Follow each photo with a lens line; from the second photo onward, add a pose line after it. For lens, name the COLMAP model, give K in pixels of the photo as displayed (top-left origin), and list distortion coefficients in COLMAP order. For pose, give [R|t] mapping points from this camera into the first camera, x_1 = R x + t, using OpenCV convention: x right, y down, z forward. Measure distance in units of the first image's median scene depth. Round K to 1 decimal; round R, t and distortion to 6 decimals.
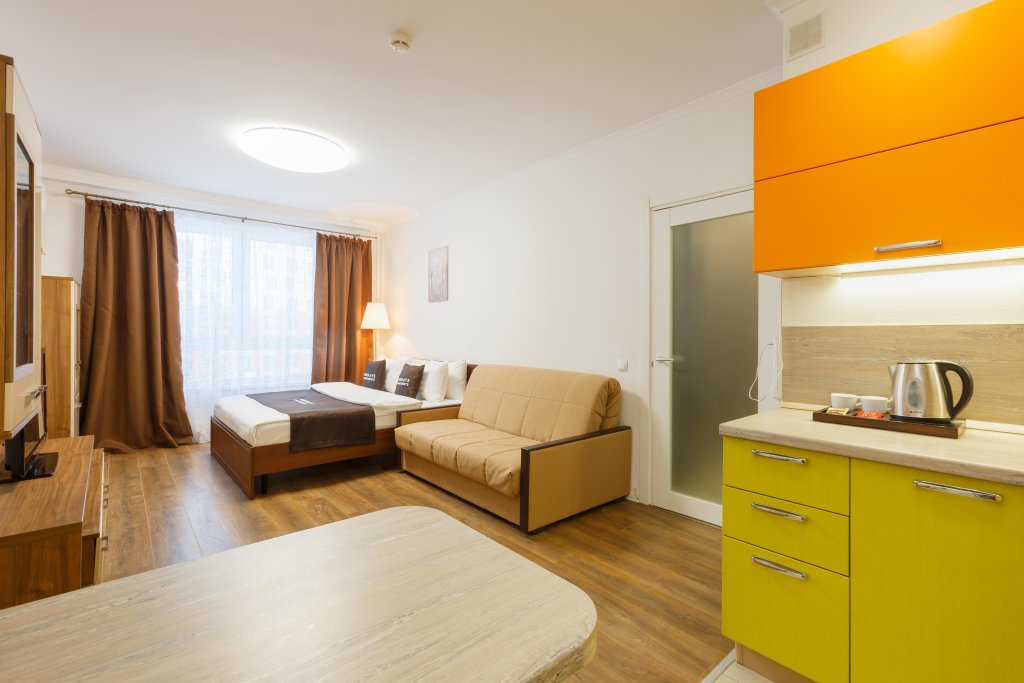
lens RADIAL K [[451.2, 0, 509.5], [0, 451.2, 341.3], [0, 0, 1]] dist [-0.010169, 0.005919]
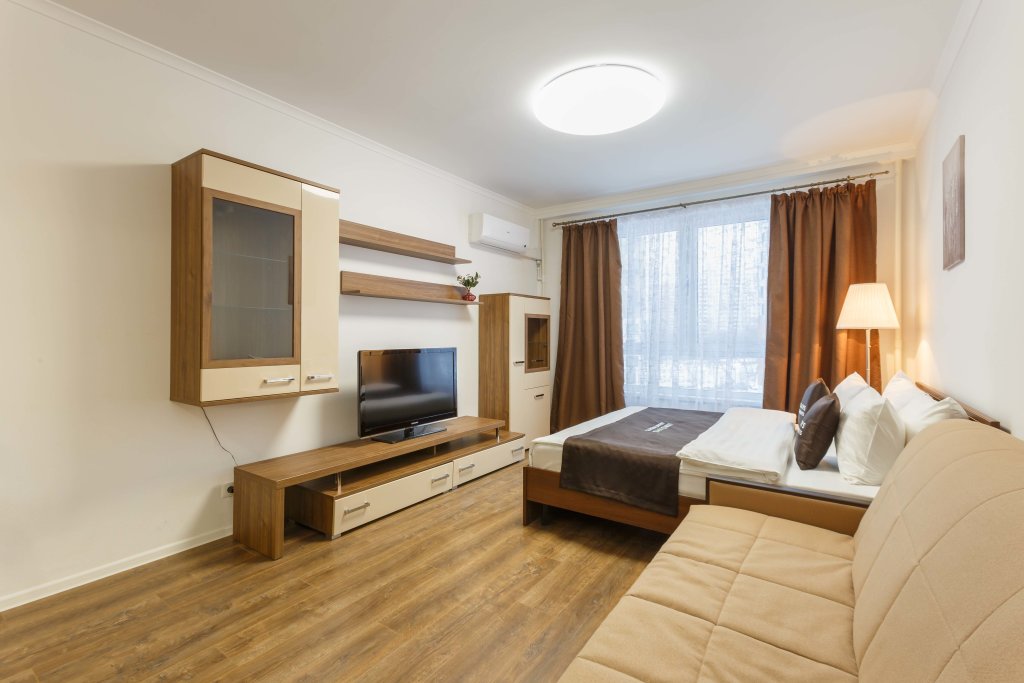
lens RADIAL K [[451.2, 0, 520.7], [0, 451.2, 337.0], [0, 0, 1]] dist [-0.010169, 0.005919]
pose [[0.254986, -0.004810, -0.966933, 0.224175], [-0.015508, 0.999839, -0.009063, -0.006603], [0.966820, 0.017306, 0.254870, 0.620010]]
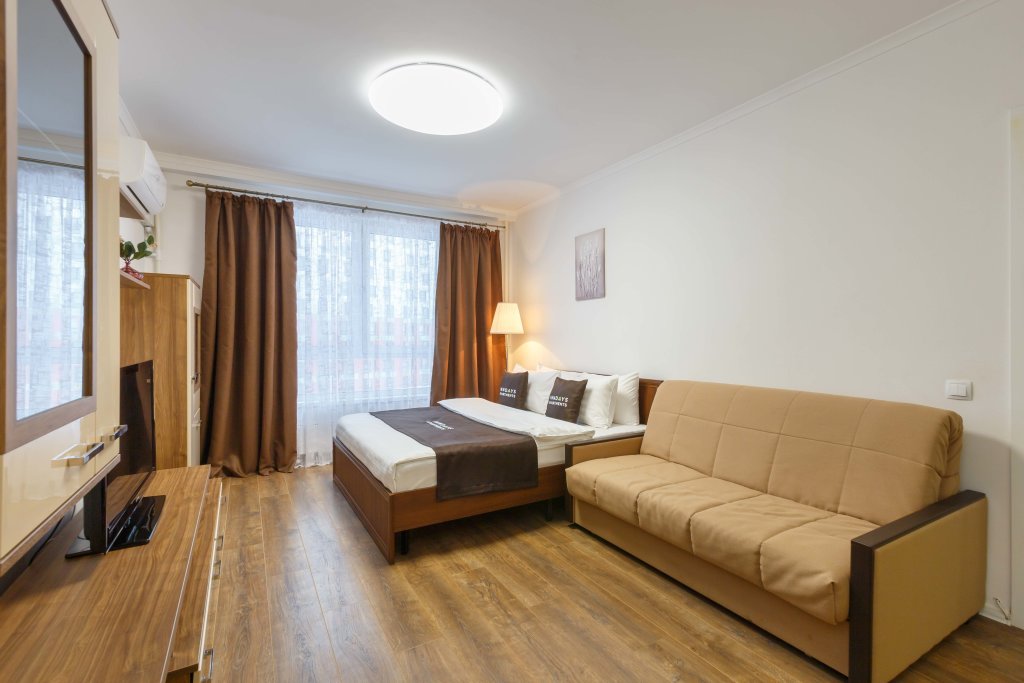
lens RADIAL K [[451.2, 0, 509.3], [0, 451.2, 346.1], [0, 0, 1]] dist [-0.010169, 0.005919]
pose [[0.982567, -0.003857, -0.185867, -0.197558], [0.003789, 0.999993, -0.000716, -0.005603], [0.185869, -0.000001, 0.982575, 0.248961]]
